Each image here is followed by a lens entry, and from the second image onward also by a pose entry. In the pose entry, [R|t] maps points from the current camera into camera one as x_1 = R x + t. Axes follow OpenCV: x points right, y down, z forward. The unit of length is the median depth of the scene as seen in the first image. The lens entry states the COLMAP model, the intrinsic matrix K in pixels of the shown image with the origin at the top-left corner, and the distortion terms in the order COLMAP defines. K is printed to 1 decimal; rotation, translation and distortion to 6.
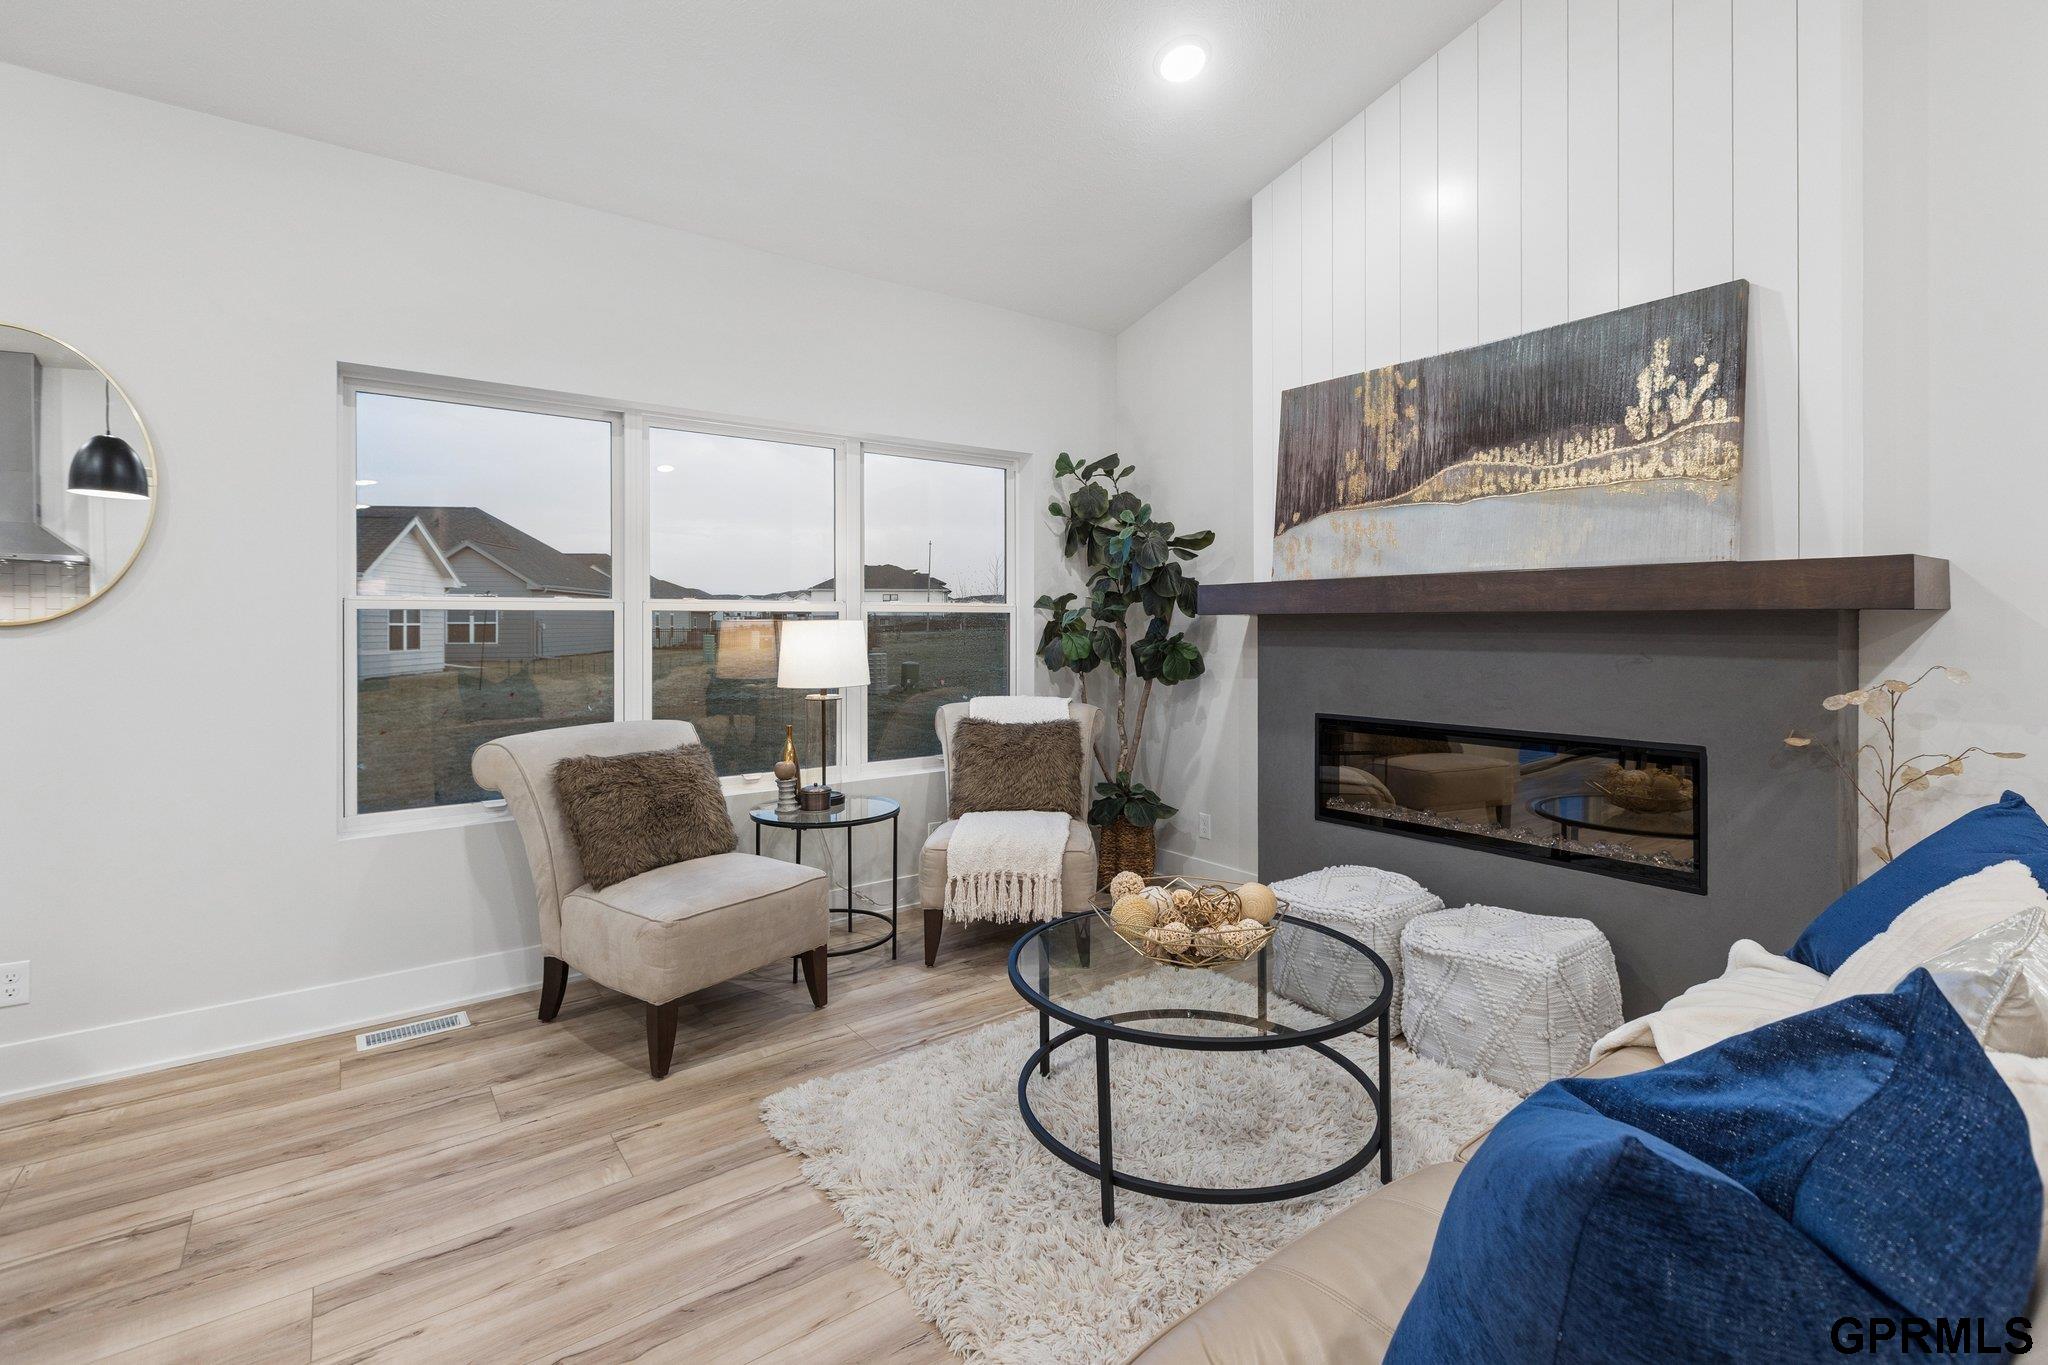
lens RADIAL K [[934.2, 0, 1044.6], [0, 934.2, 618.8], [0, 0, 1]] dist [-0.000307, -0.000080]
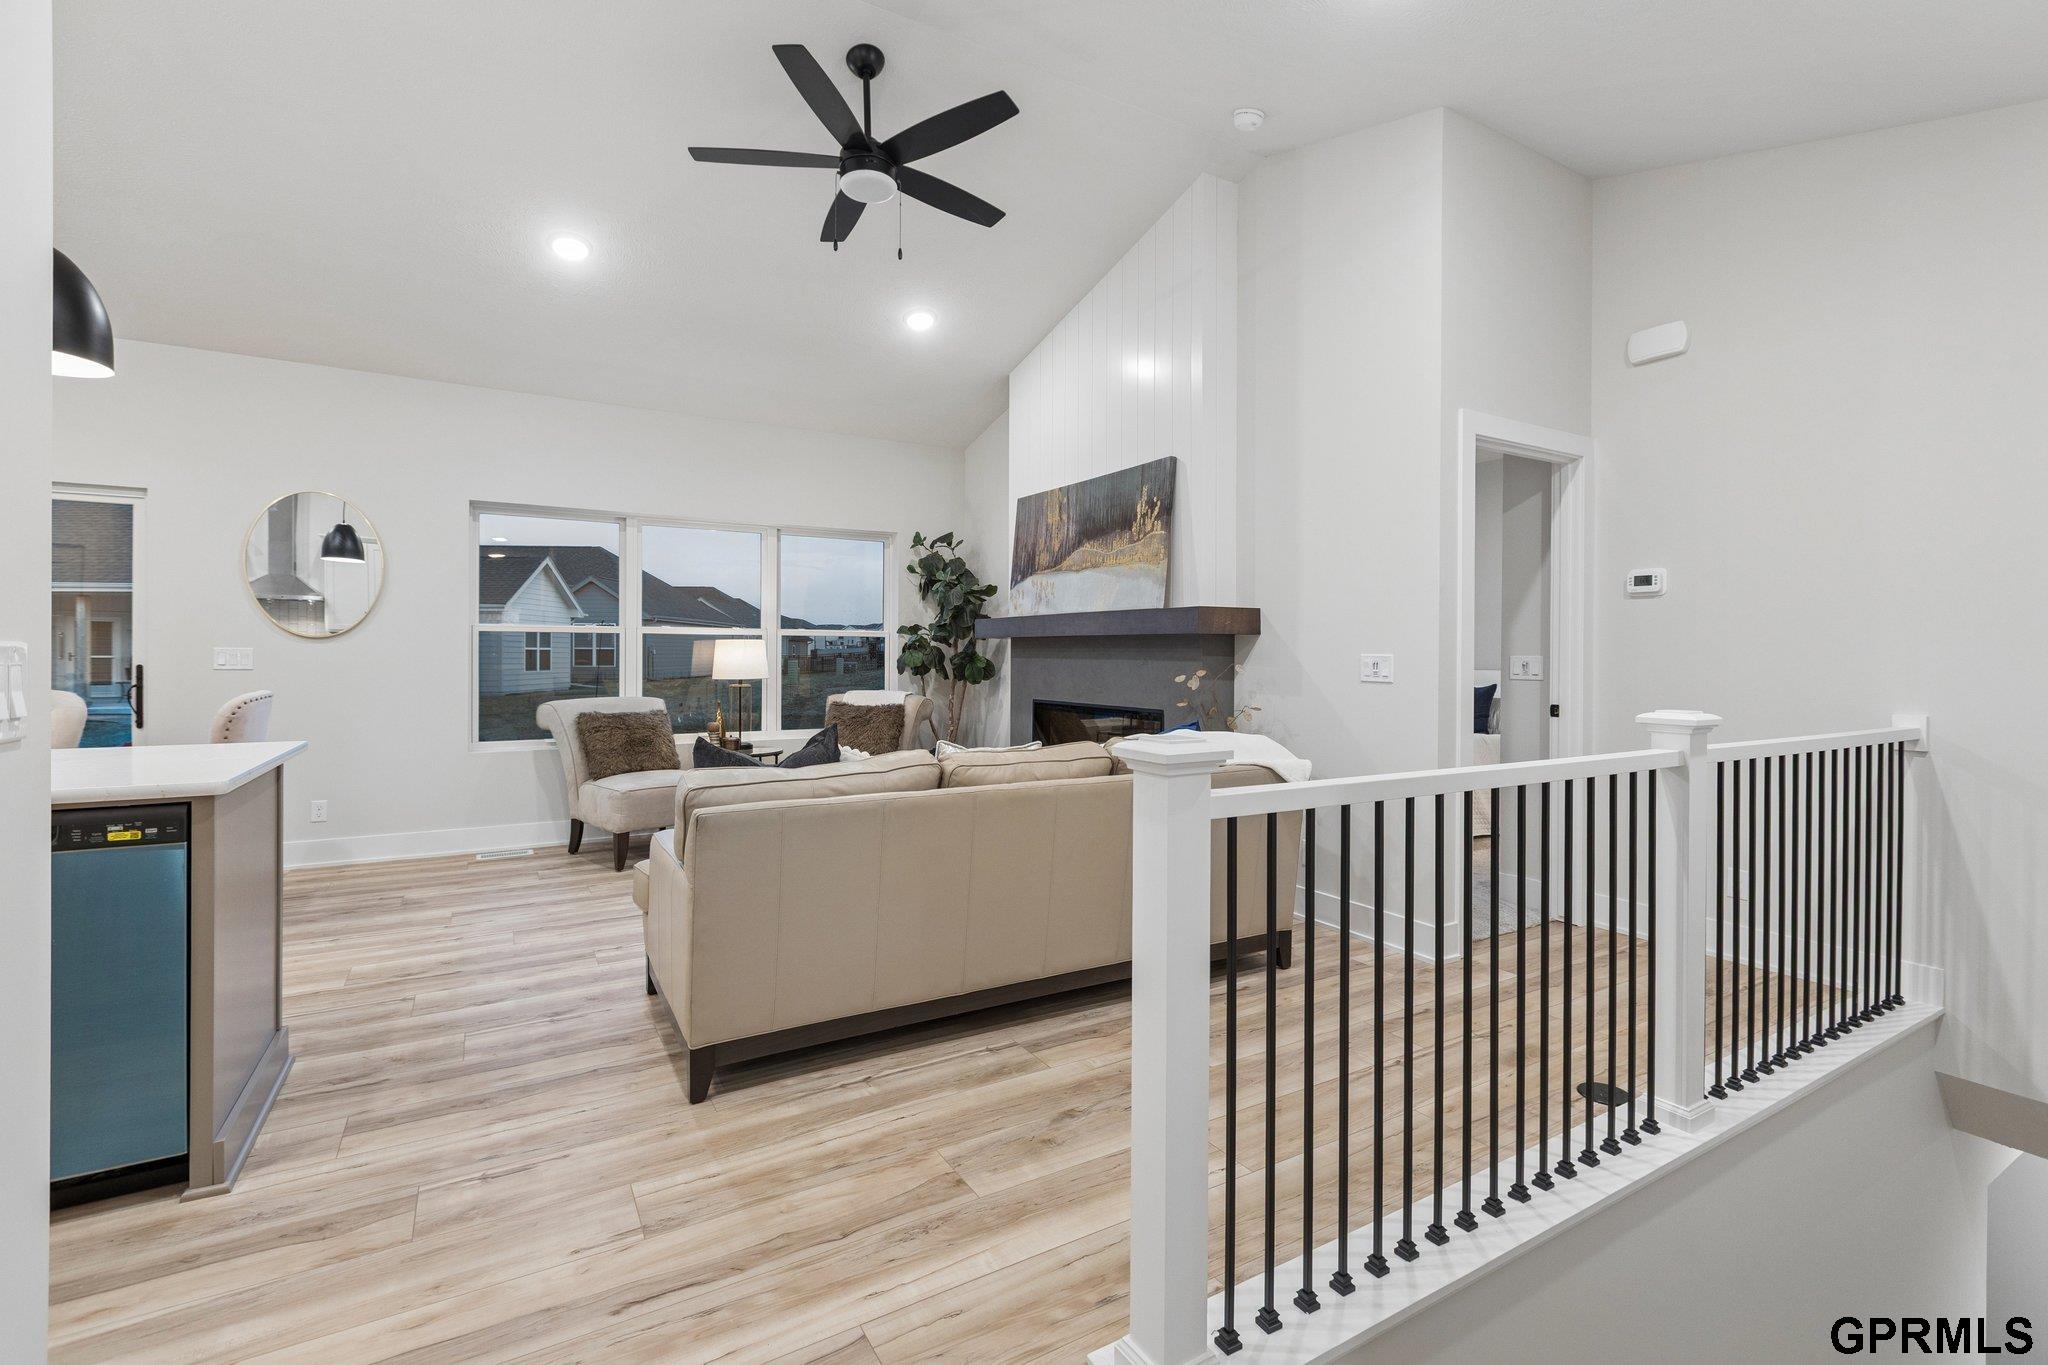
lens RADIAL K [[934.2, 0, 1044.2], [0, 934.2, 651.2], [0, 0, 1]] dist [-0.000307, -0.000080]
pose [[0.993794, 0.008218, -0.110933, 0.538231], [-0.008127, 0.999966, 0.001272, 0.017668], [0.110940, -0.000363, 0.993827, -0.661575]]
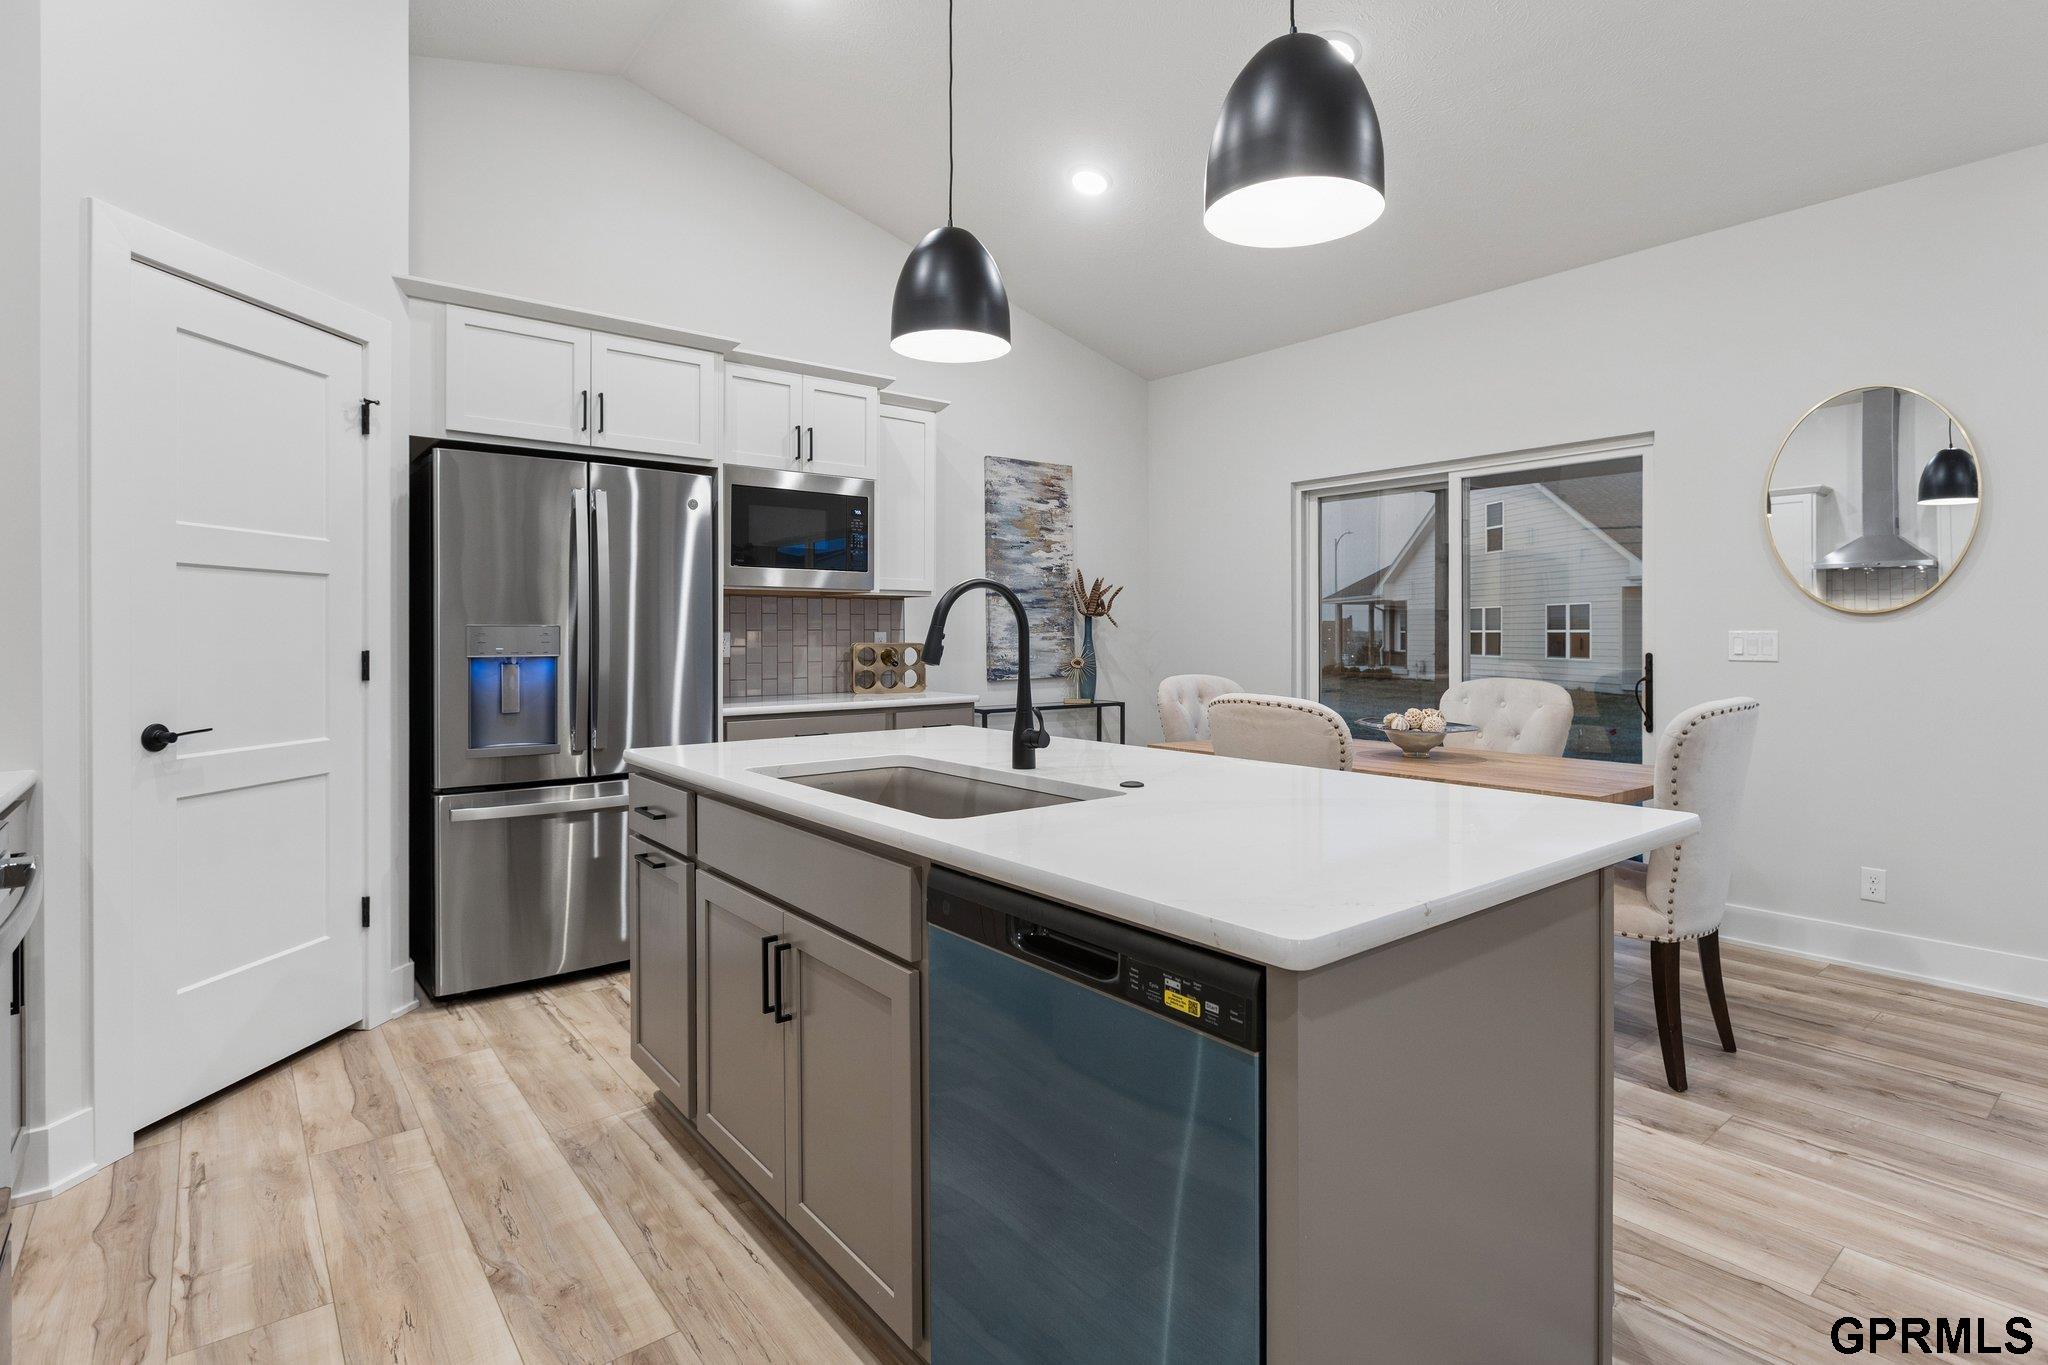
lens RADIAL K [[1018.4, 0, 1055.9], [0, 1018.4, 636.5], [0, 0, 1]] dist [-0.002929, 0.000621]
pose [[0.053547, 0.004396, -0.998556, 0.201625], [0.005279, 0.999975, 0.004685, 0.021506], [0.998551, -0.005522, 0.053522, -0.174345]]
